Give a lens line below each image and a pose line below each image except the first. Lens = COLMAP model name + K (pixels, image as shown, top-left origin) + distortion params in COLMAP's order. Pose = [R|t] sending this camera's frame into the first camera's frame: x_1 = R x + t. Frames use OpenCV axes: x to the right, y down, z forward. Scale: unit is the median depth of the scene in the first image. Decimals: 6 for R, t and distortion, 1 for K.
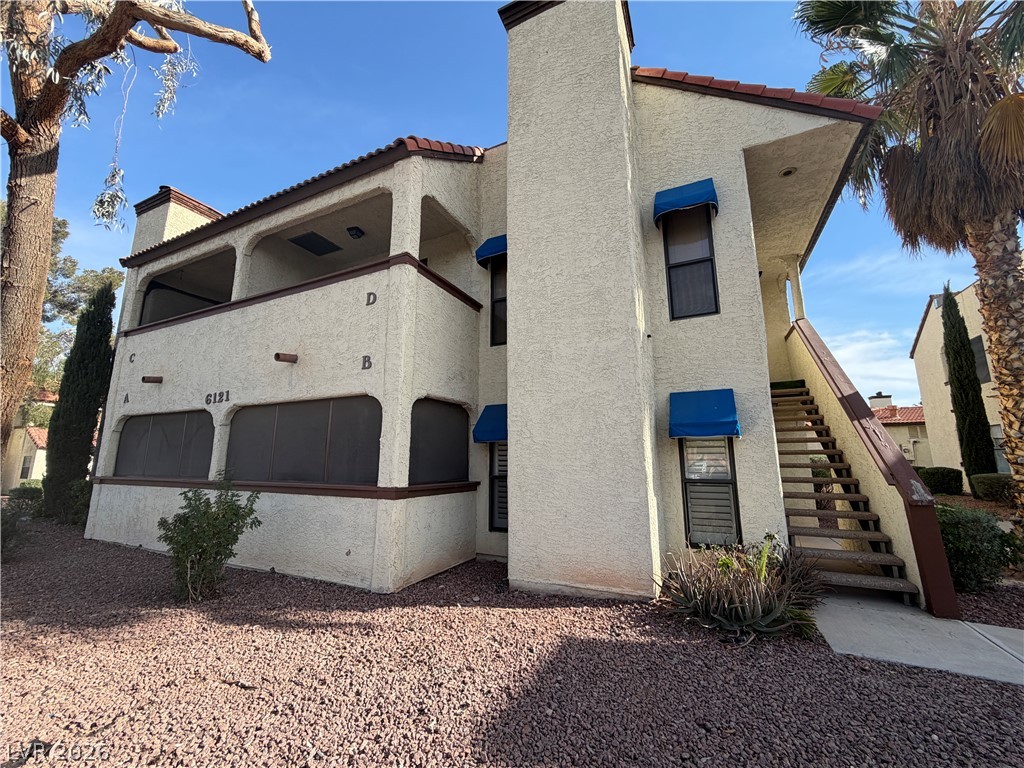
lens RADIAL K [[408.3, 0, 510.4], [0, 408.3, 383.2], [0, 0, 1]] dist [-0.000936, 0.000380]
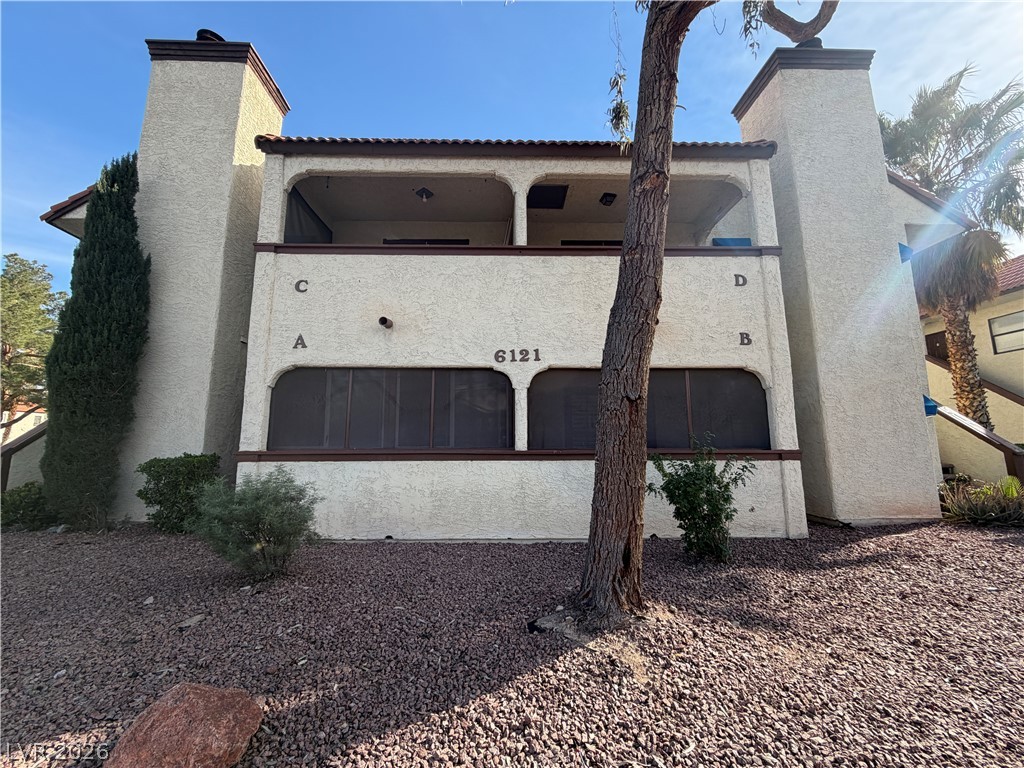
lens RADIAL K [[408.3, 0, 510.3], [0, 408.3, 383.4], [0, 0, 1]] dist [-0.000936, 0.000380]
pose [[0.892198, 0.065688, 0.446841, -1.359403], [-0.081811, 0.996505, 0.016858, 0.098400], [-0.444172, -0.051597, 0.894454, 0.286510]]
